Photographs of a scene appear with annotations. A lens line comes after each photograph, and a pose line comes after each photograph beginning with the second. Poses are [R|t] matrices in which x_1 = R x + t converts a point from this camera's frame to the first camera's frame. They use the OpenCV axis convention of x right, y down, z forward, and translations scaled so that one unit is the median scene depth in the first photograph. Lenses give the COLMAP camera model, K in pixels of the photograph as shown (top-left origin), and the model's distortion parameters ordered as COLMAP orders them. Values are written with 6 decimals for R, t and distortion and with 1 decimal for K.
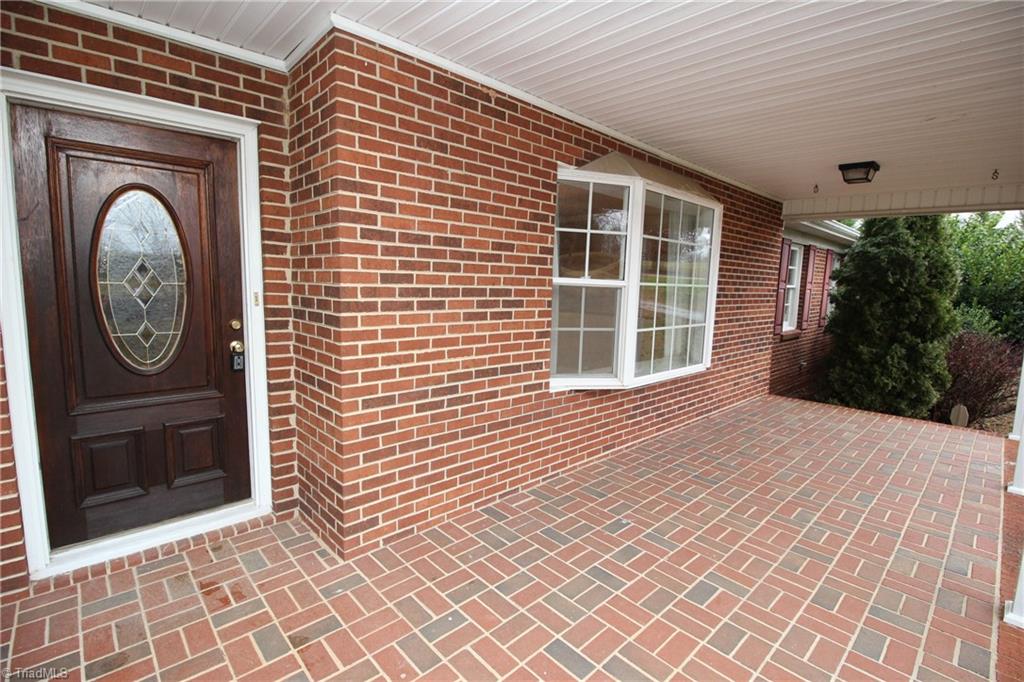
lens RADIAL K [[476.6, 0, 505.6], [0, 476.6, 338.9], [0, 0, 1]] dist [0.010804, -0.018581]
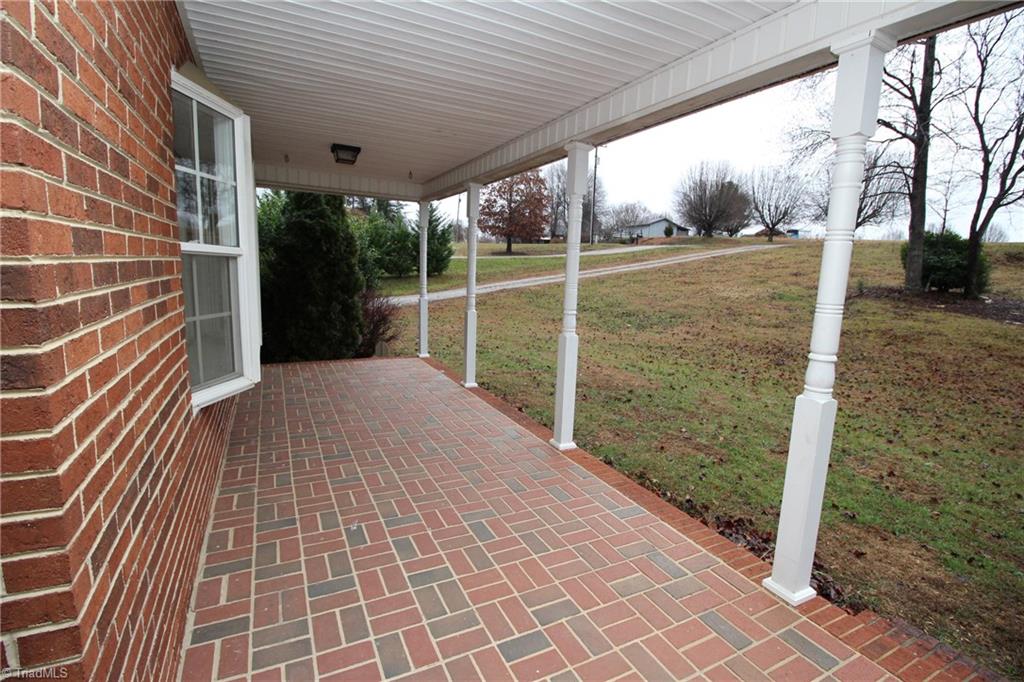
lens RADIAL K [[476.6, 0, 505.6], [0, 476.6, 338.9], [0, 0, 1]] dist [0.010804, -0.018581]
pose [[0.287107, -0.162267, 0.944055, -0.345878], [0.089705, 0.985771, 0.142156, -0.046370], [-0.953689, 0.043872, 0.297578, 0.355309]]
